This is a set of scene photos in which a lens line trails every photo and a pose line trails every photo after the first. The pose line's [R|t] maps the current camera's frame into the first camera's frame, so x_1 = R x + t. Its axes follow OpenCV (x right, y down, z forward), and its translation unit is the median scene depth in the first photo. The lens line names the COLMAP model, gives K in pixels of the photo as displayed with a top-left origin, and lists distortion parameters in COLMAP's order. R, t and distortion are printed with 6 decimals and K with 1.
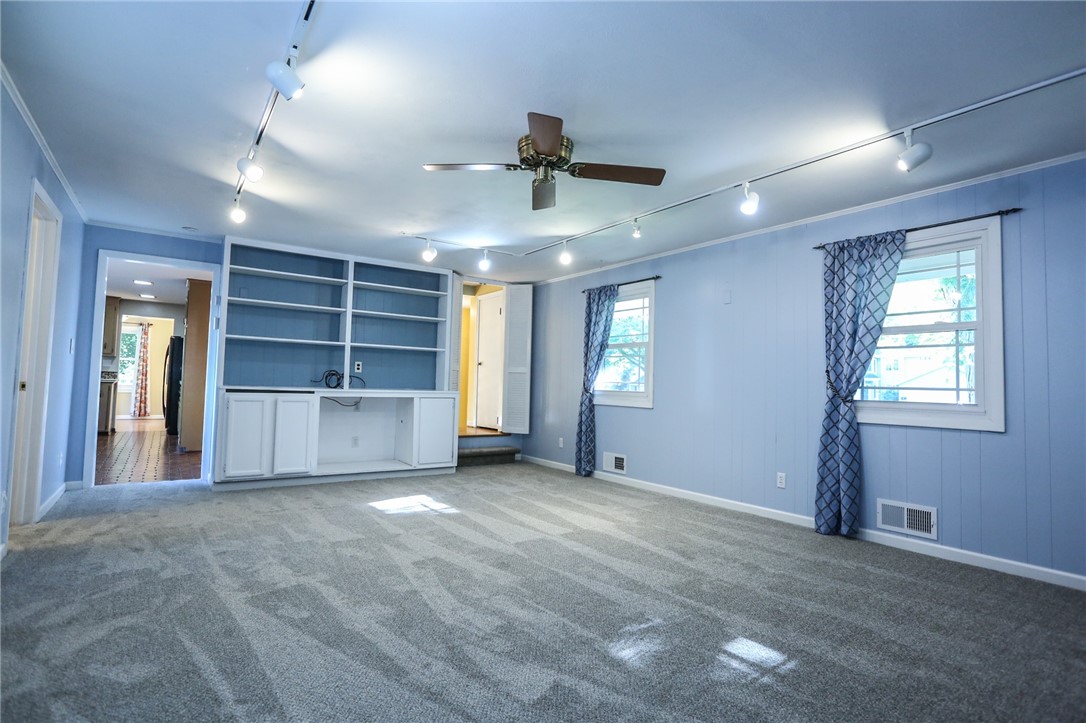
lens RADIAL K [[508.3, 0, 544.8], [0, 508.3, 374.8], [0, 0, 1]] dist [-0.028728, -0.000058]
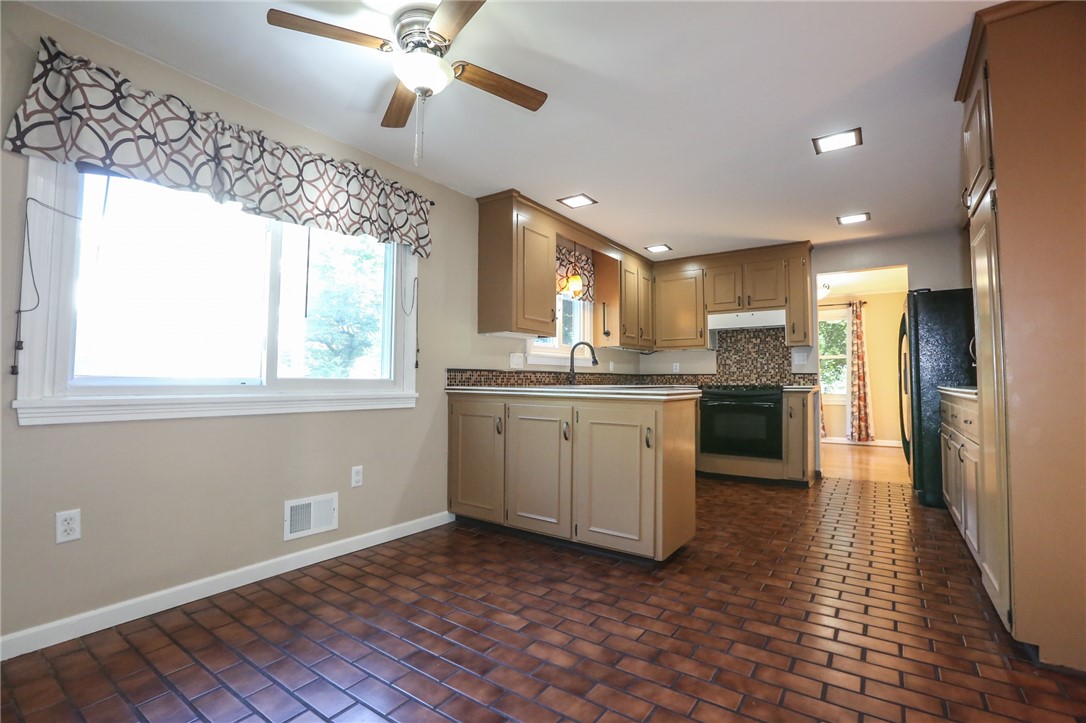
lens RADIAL K [[491.8, 0, 541.1], [0, 491.8, 358.1], [0, 0, 1]] dist [-0.056409, 0.018793]
pose [[0.303033, -0.084841, -0.949196, -0.321277], [0.038972, 0.996299, -0.076609, 0.005387], [0.952183, -0.013777, 0.305218, 0.398615]]
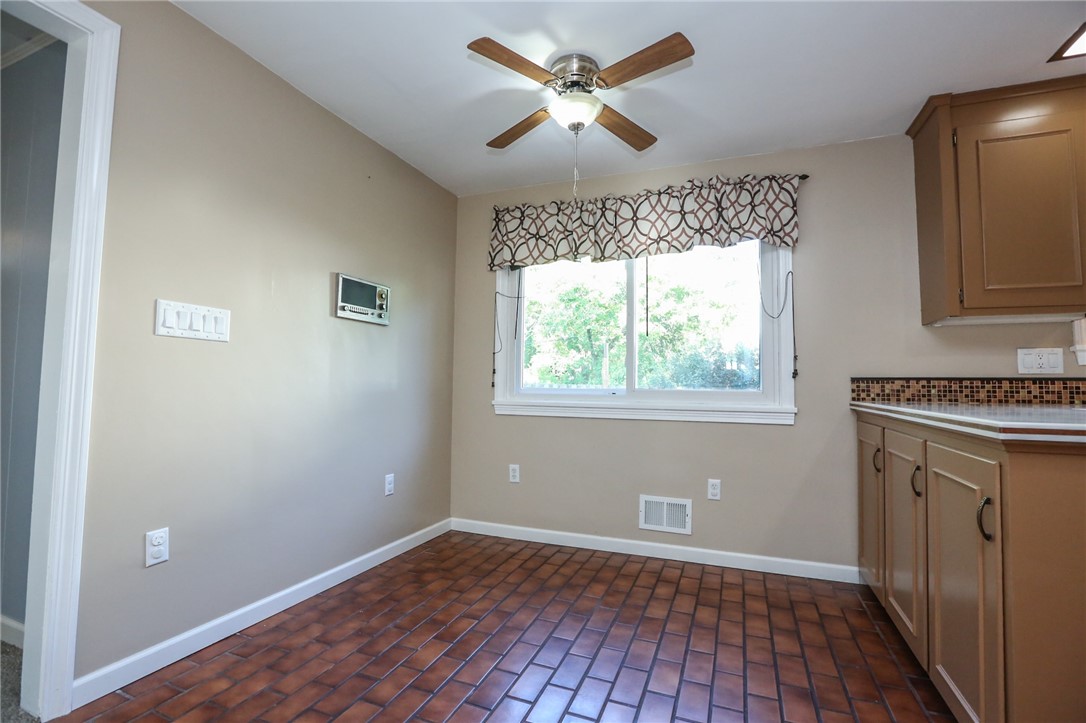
lens RADIAL K [[491.8, 0, 541.1], [0, 491.8, 358.1], [0, 0, 1]] dist [-0.056409, 0.018793]
pose [[-0.855724, -0.082223, -0.510857, -0.449896], [-0.032371, 0.993867, -0.105740, 0.006387], [0.516418, -0.073947, -0.853138, 0.706522]]
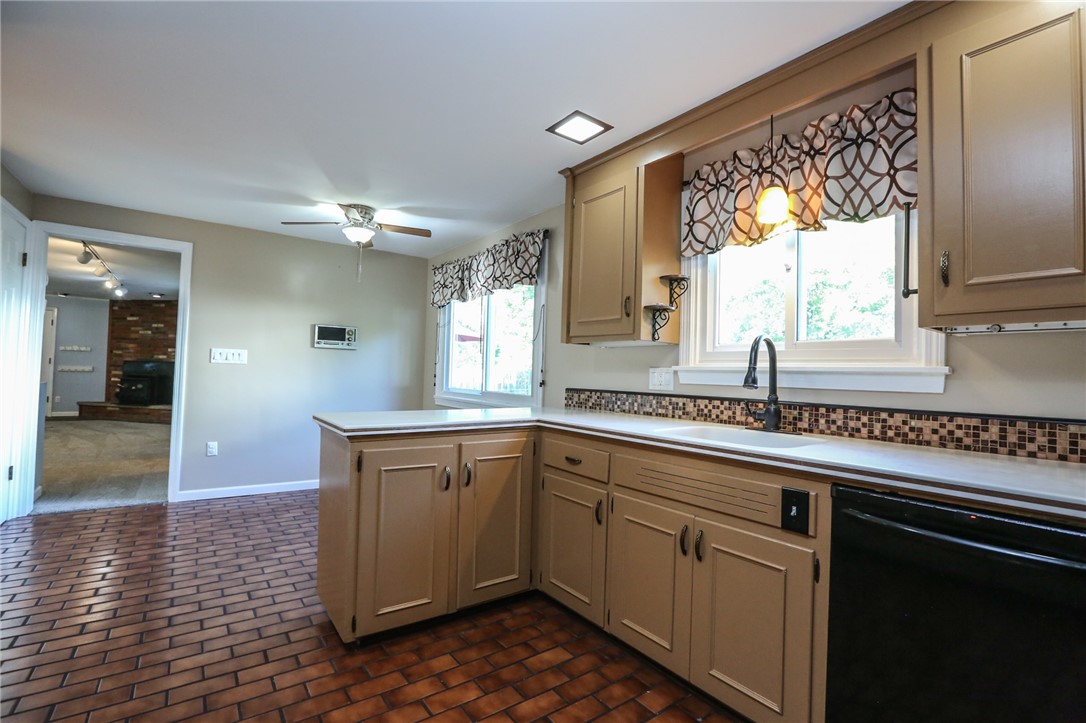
lens RADIAL K [[491.8, 0, 541.1], [0, 491.8, 358.1], [0, 0, 1]] dist [-0.056409, 0.018793]
pose [[-0.997362, -0.070582, 0.016933, -0.905374], [-0.071494, 0.995560, -0.061233, -0.029622], [-0.012535, -0.062282, -0.997980, 1.053410]]
